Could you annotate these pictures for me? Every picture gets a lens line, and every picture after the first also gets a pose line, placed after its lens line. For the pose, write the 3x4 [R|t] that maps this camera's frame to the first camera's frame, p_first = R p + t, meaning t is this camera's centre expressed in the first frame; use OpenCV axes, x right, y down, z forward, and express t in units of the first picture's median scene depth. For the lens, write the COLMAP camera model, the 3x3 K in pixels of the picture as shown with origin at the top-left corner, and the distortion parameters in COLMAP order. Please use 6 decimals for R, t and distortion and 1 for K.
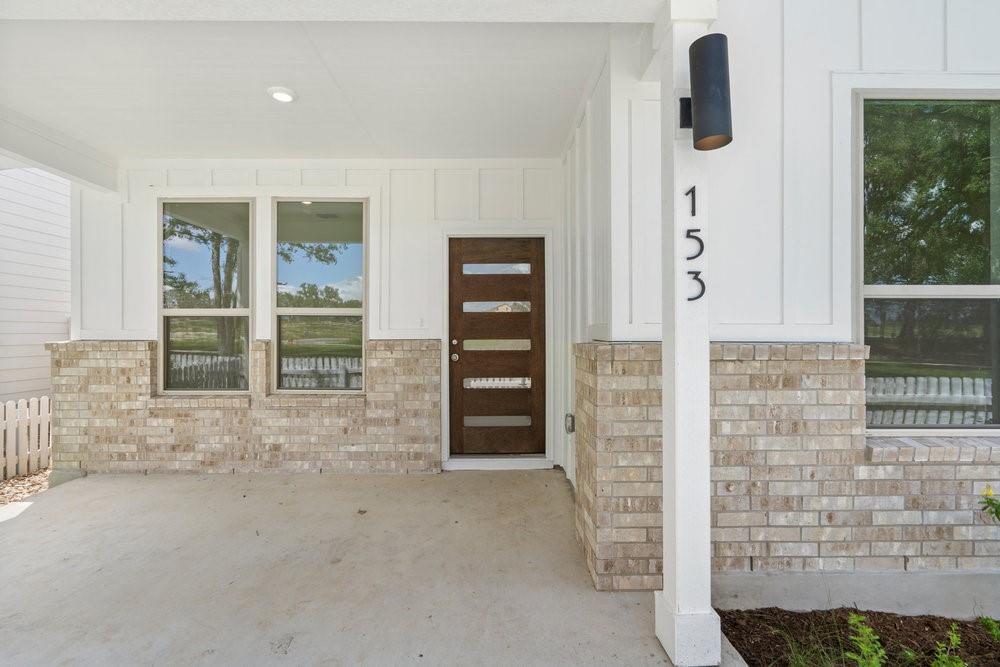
lens RADIAL K [[458.9, 0, 500.3], [0, 458.9, 334.1], [0, 0, 1]] dist [-0.001651, 0.000436]
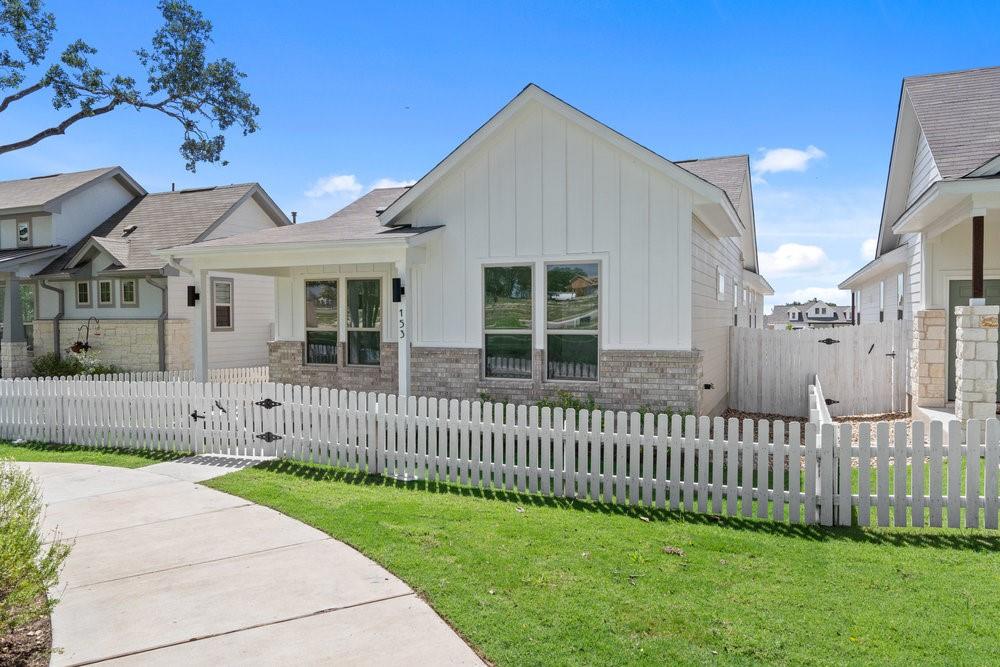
lens RADIAL K [[695.8, 0, 505.4], [0, 695.8, 335.2], [0, 0, 1]] dist [0.011749, -0.006906]
pose [[0.915808, 0.009951, -0.401492, 1.597676], [0.000971, 0.999635, 0.026991, -0.112375], [0.401614, -0.025109, 0.915465, -1.816302]]
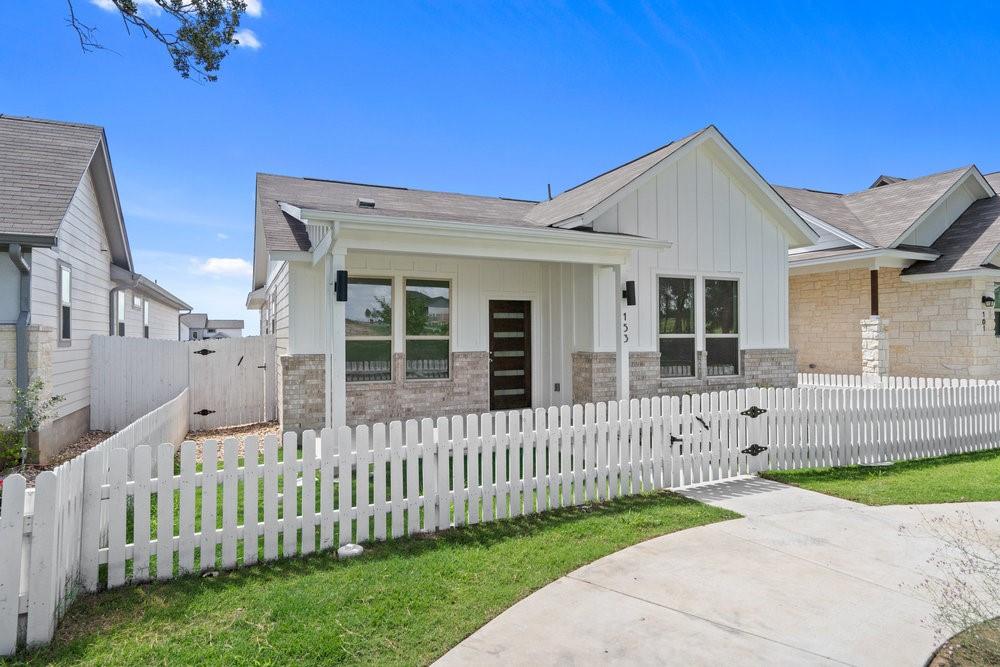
lens RADIAL K [[571.0, 0, 501.6], [0, 571.0, 326.4], [0, 0, 1]] dist [0.014999, -0.005926]
pose [[0.912885, 0.005363, 0.408182, -1.102755], [0.002506, 0.999821, -0.018739, -0.051467], [-0.408209, 0.018130, 0.912708, -1.314859]]
